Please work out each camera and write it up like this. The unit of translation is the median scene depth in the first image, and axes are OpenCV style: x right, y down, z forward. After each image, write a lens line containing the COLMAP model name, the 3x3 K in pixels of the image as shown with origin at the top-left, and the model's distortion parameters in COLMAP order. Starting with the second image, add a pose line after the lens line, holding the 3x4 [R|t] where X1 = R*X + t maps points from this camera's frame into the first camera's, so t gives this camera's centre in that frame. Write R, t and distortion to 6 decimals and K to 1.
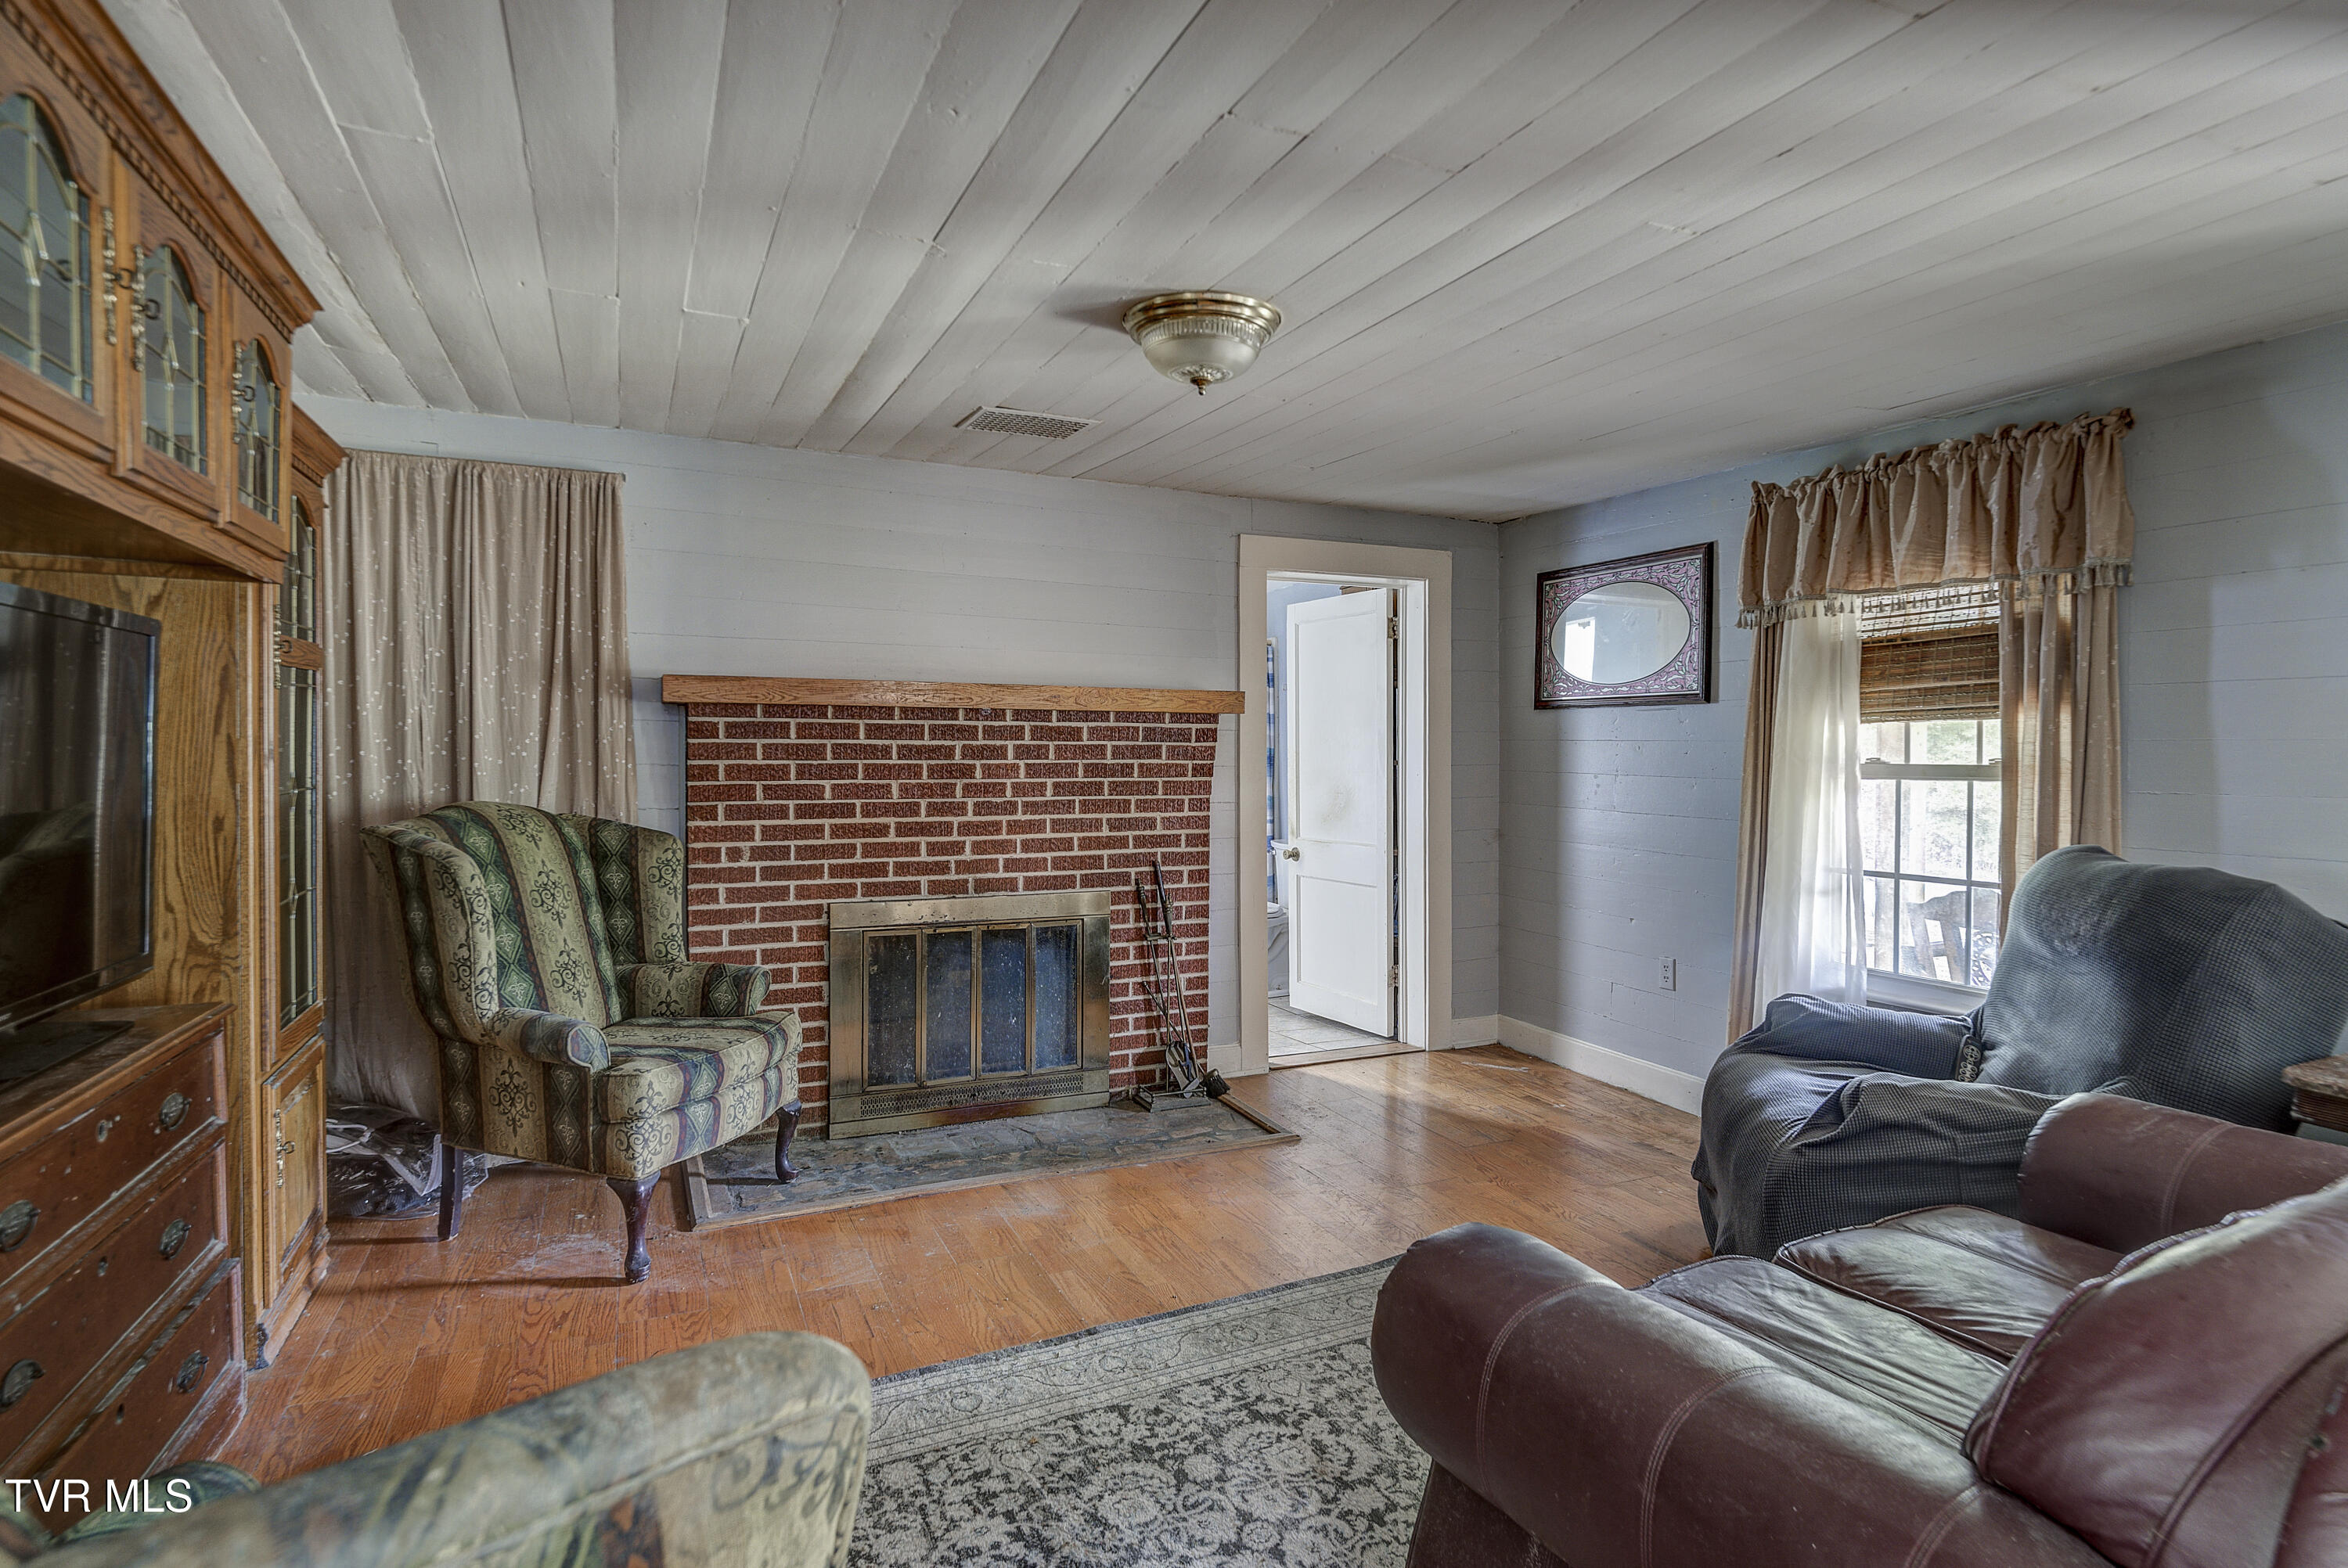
lens RADIAL K [[1210.7, 0, 1210.4], [0, 1210.7, 776.6], [0, 0, 1]] dist [-0.008355, -0.000443]
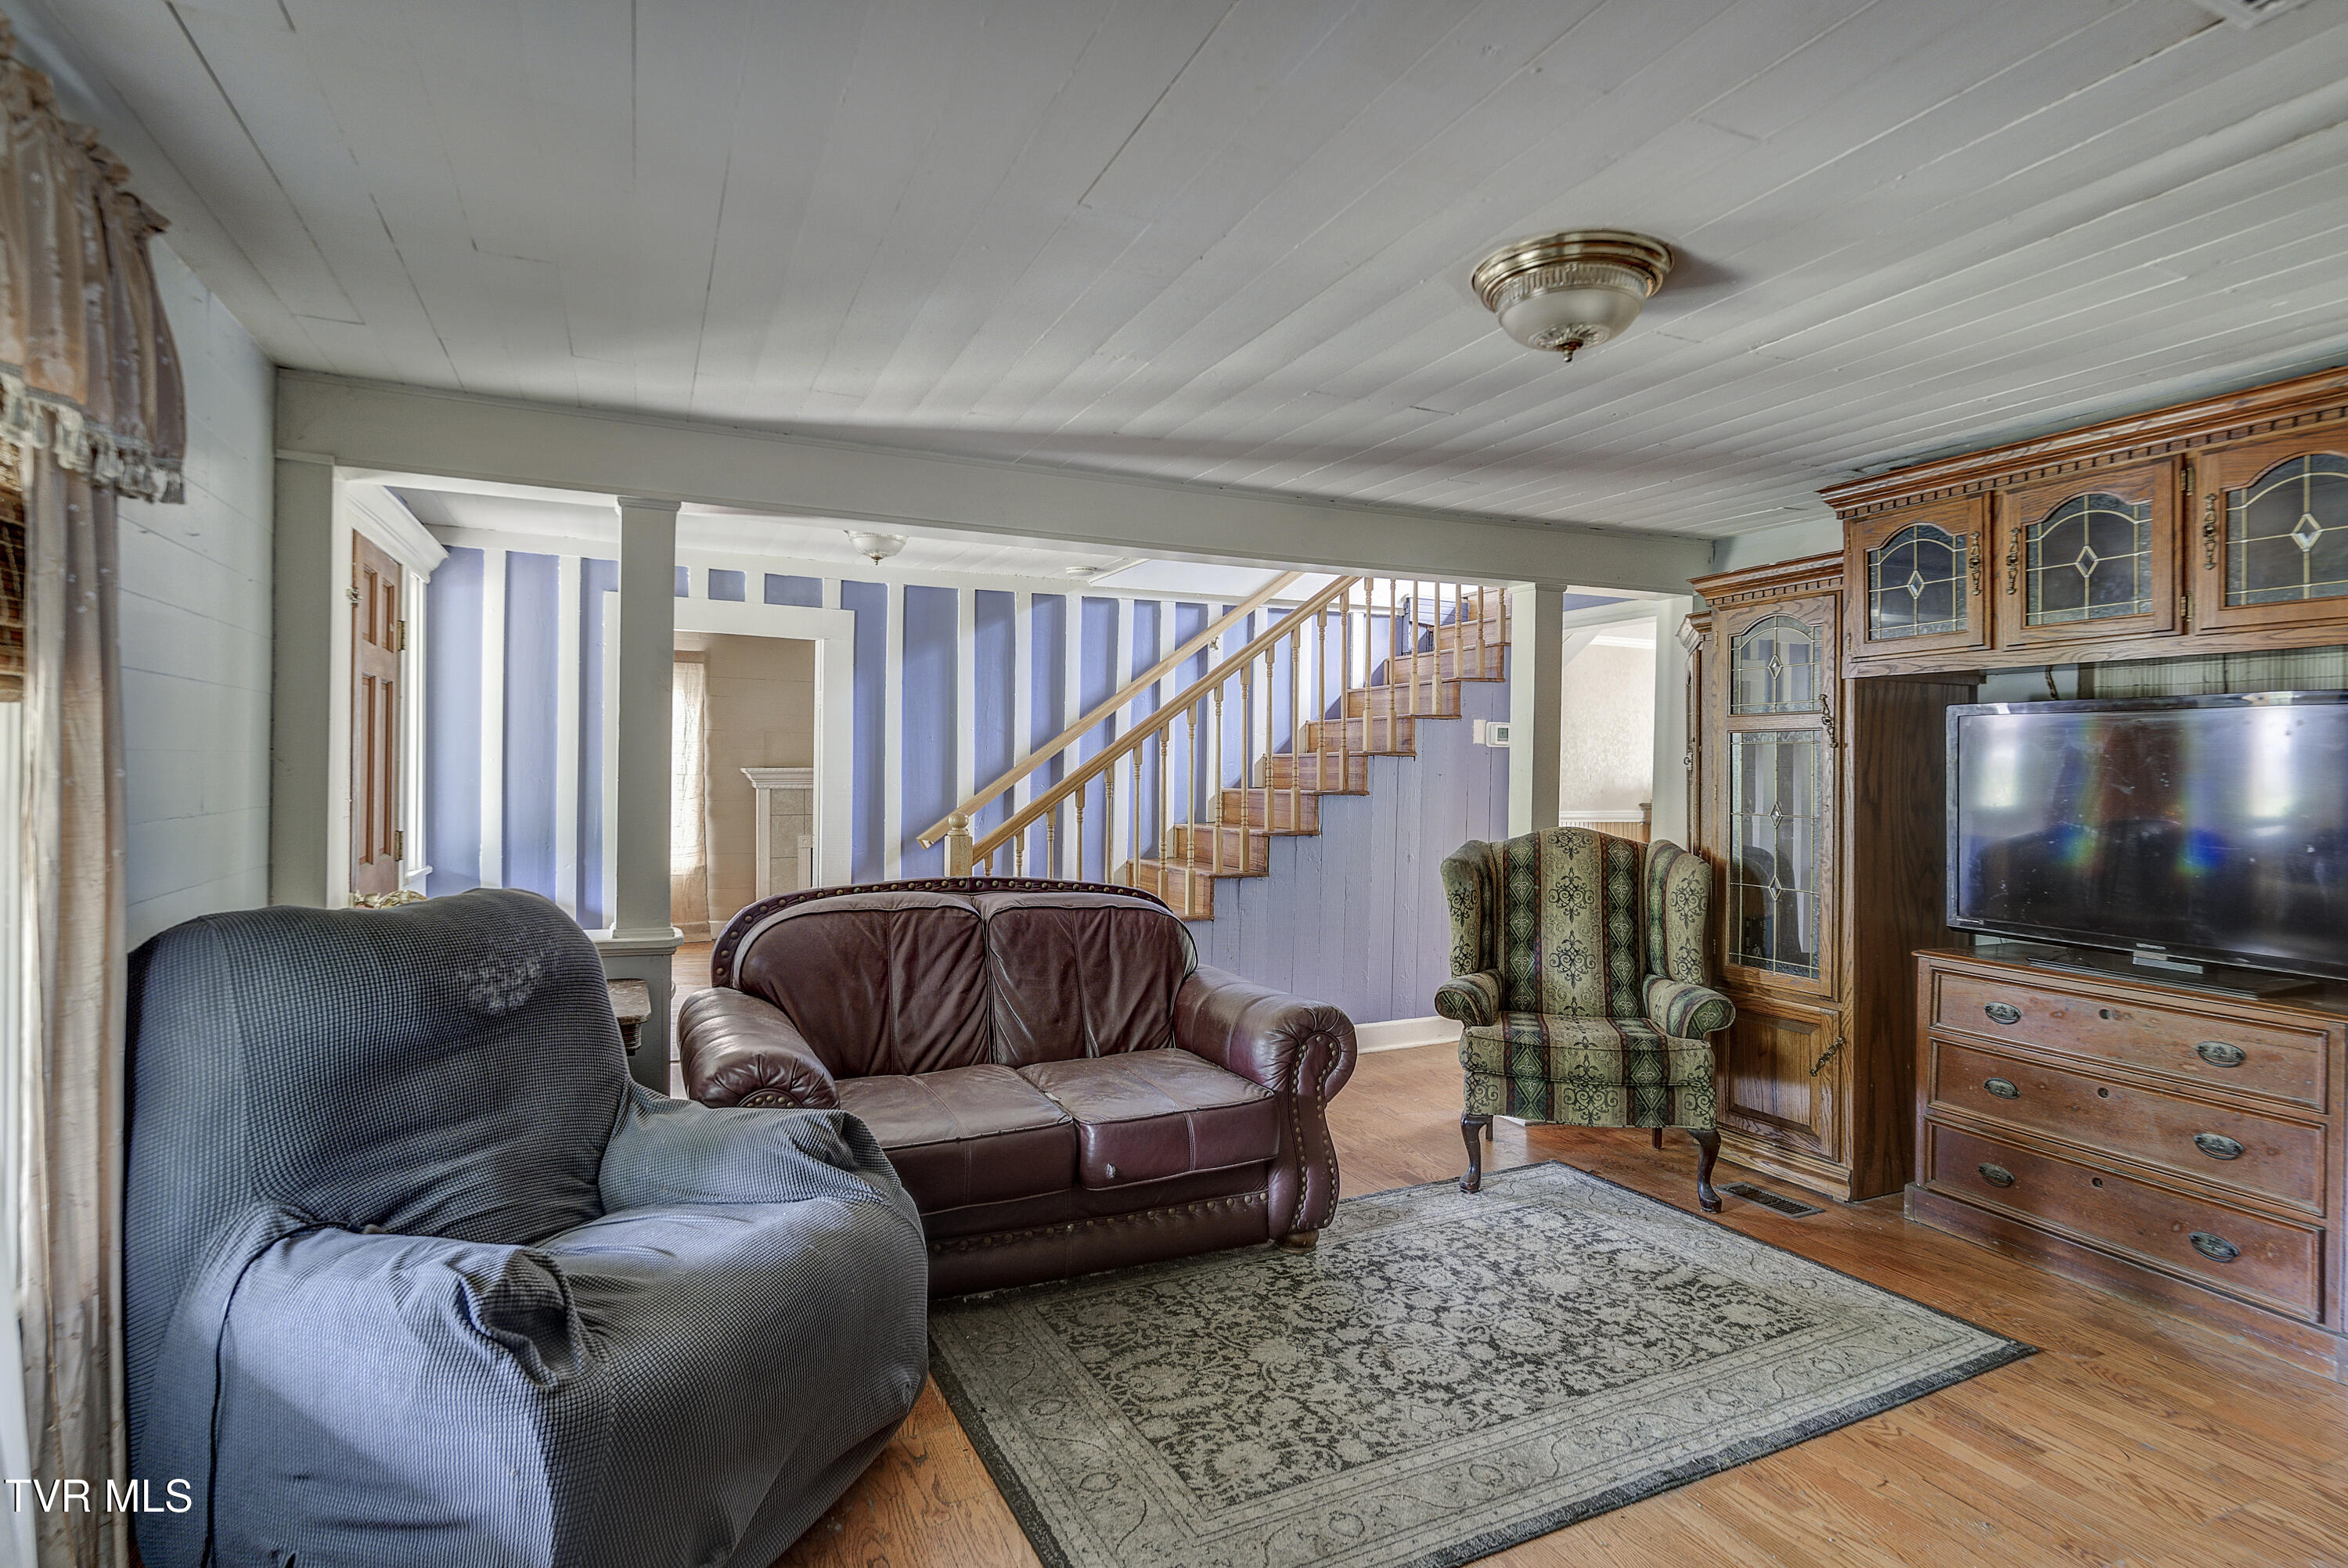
lens RADIAL K [[1202.0, 0, 1174.0], [0, 1202.0, 784.0], [0, 0, 1]] dist [-0.001005, -0.000088]
pose [[-0.998974, -0.014092, 0.043035, 0.238320], [-0.011939, 0.998684, 0.049879, -0.067974], [-0.043681, 0.049314, -0.997828, 2.003926]]
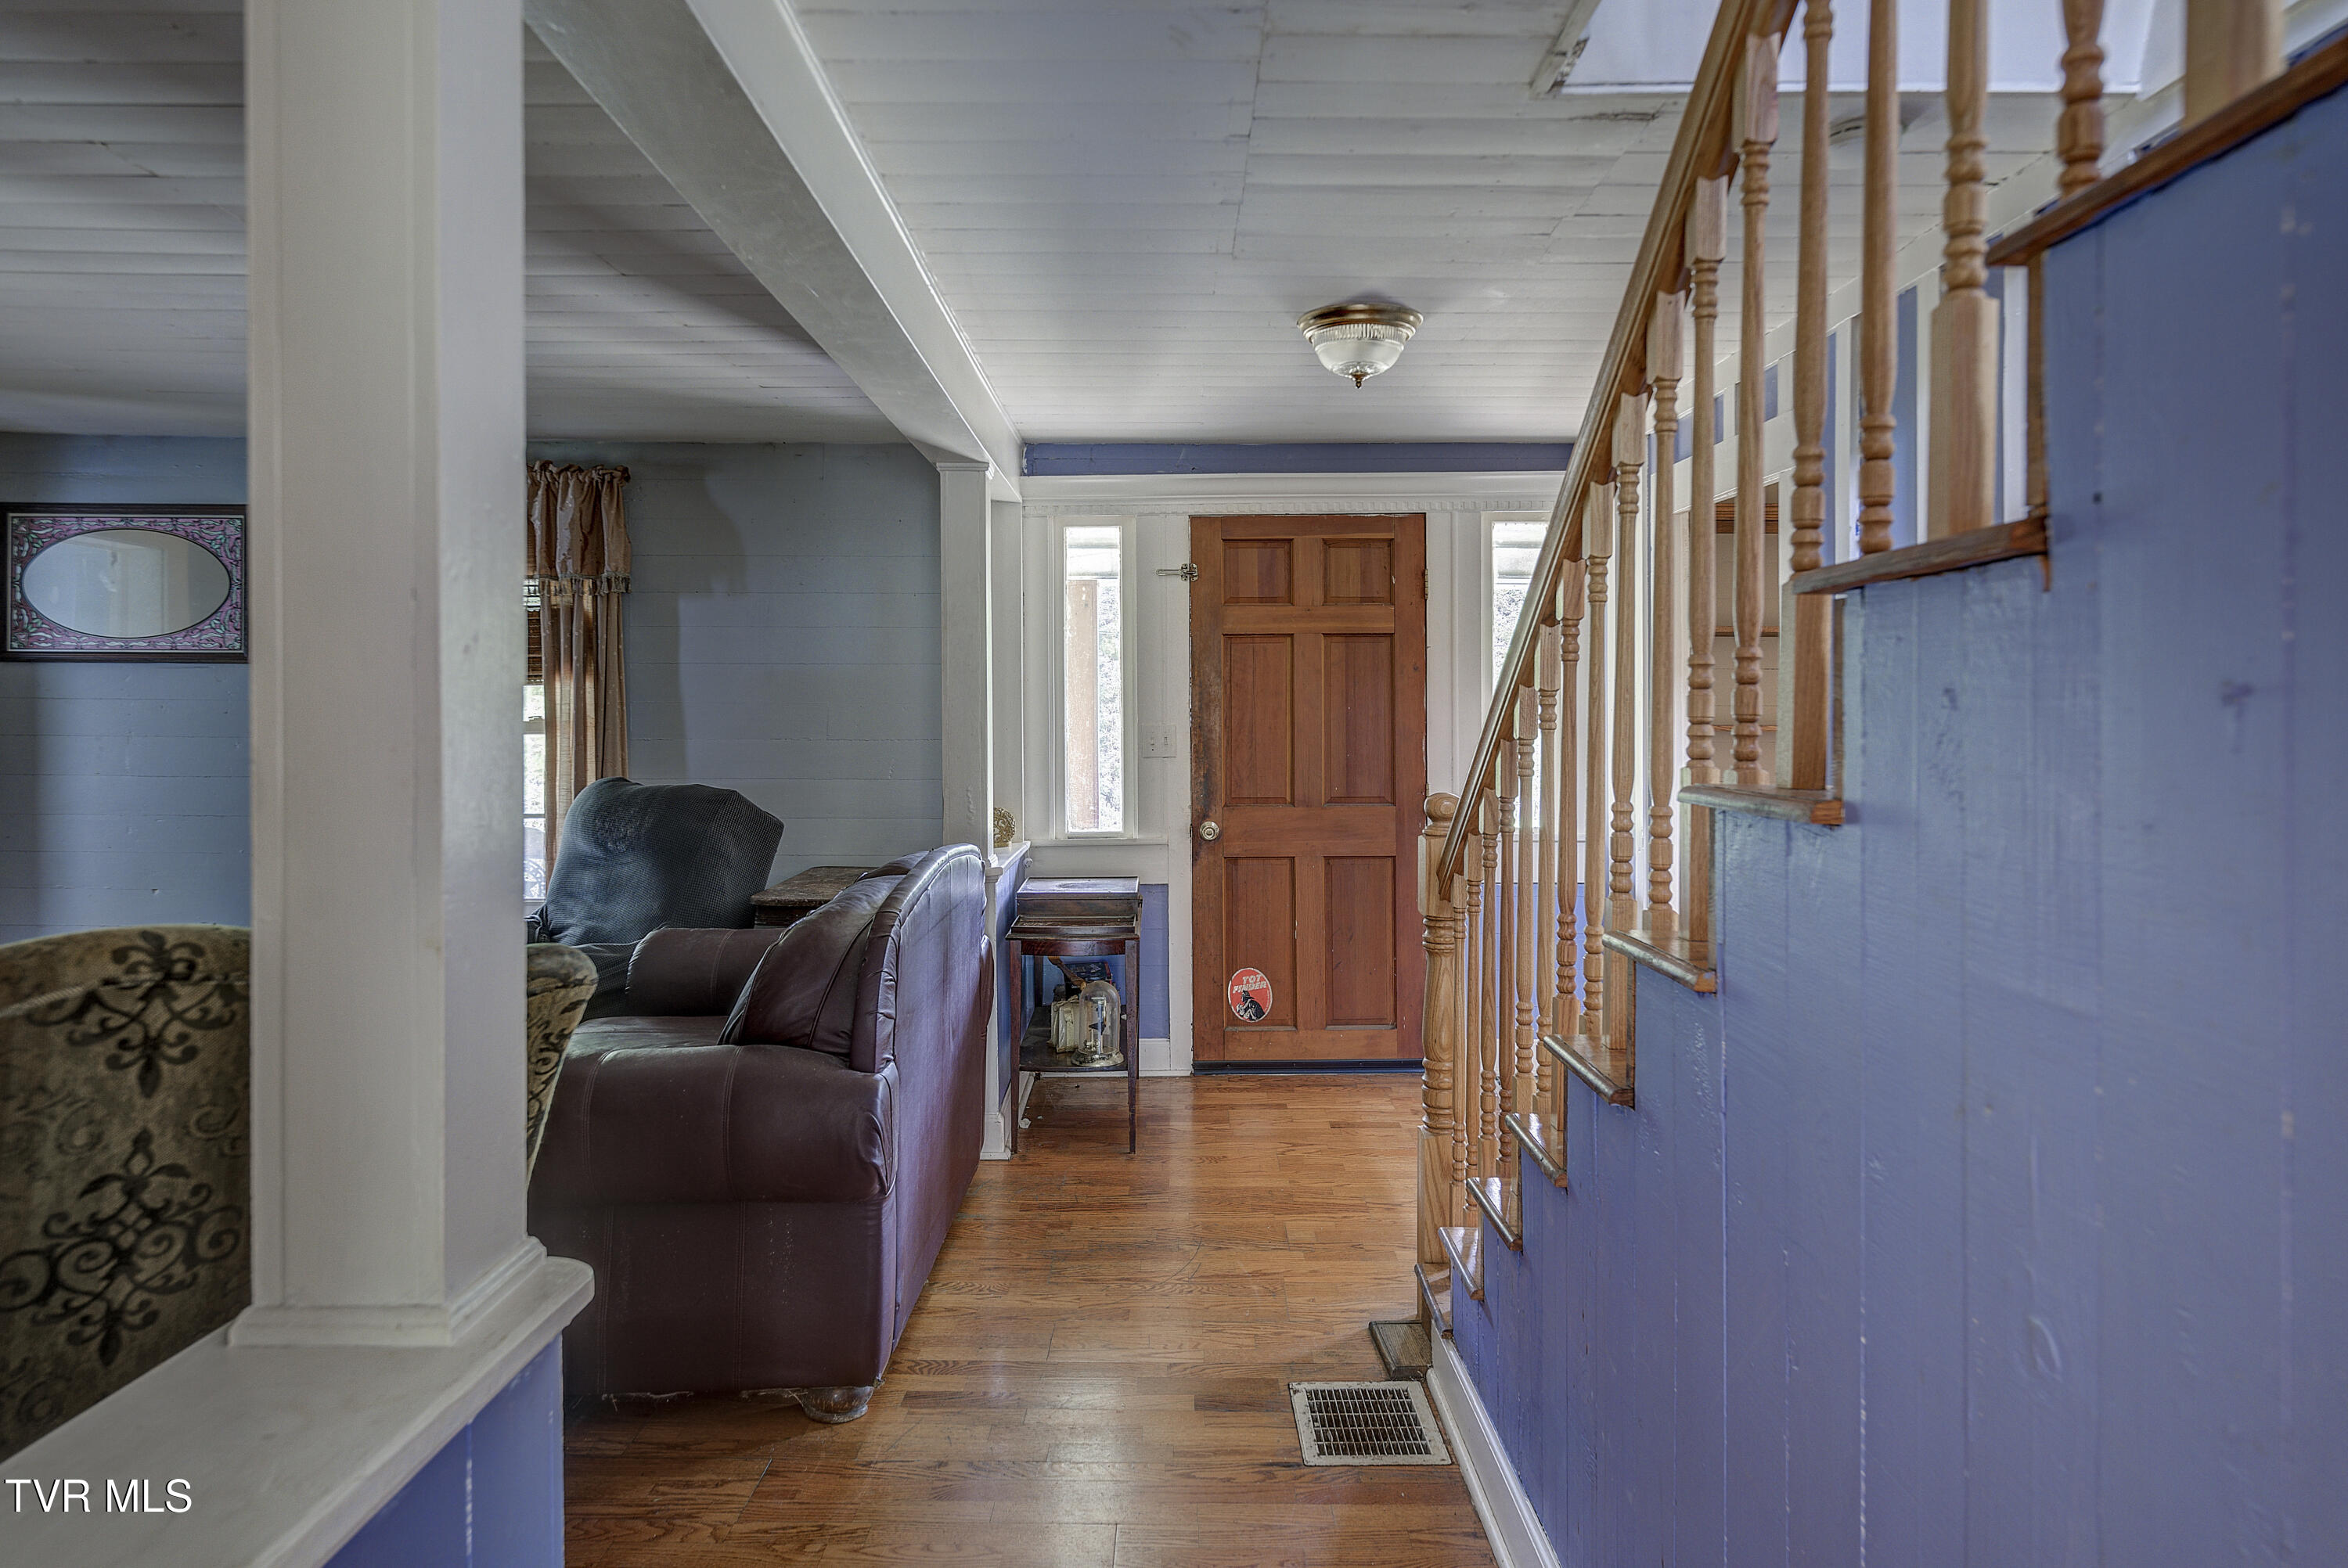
lens RADIAL K [[1382.3, 0, 1168.2], [0, 1382.3, 747.8], [0, 0, 1]] dist [0.129586, 0.000290]
pose [[0.431354, -0.022287, 0.901908, -0.571581], [0.023870, 0.999627, 0.013285, 0.020078], [-0.901867, 0.015798, 0.431725, -0.348165]]
